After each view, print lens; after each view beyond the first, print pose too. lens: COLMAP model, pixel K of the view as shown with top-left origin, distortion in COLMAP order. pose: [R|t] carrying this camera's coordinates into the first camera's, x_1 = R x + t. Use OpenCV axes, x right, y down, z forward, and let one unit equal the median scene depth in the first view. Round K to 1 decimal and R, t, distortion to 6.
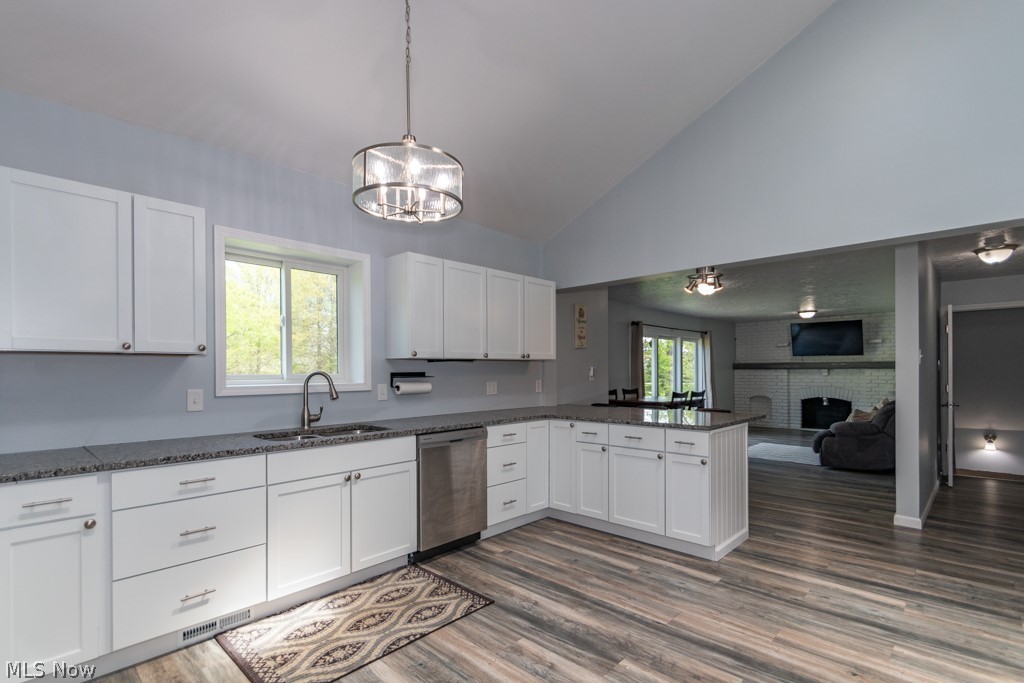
lens RADIAL K [[480.2, 0, 507.2], [0, 480.2, 370.7], [0, 0, 1]] dist [0.028576, -0.019554]
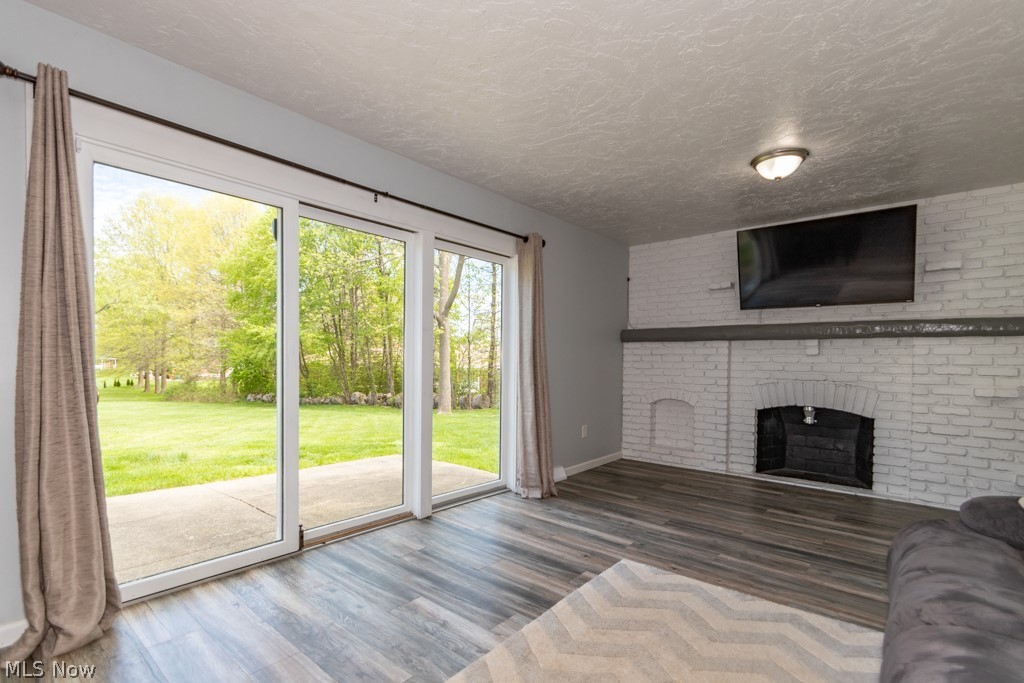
lens RADIAL K [[480.2, 0, 507.2], [0, 480.2, 370.7], [0, 0, 1]] dist [0.028576, -0.019554]
pose [[0.998117, 0.017459, 0.058803, 1.292602], [-0.018652, 0.999630, 0.019795, 0.072363], [-0.058436, -0.020854, 0.998073, 2.095334]]
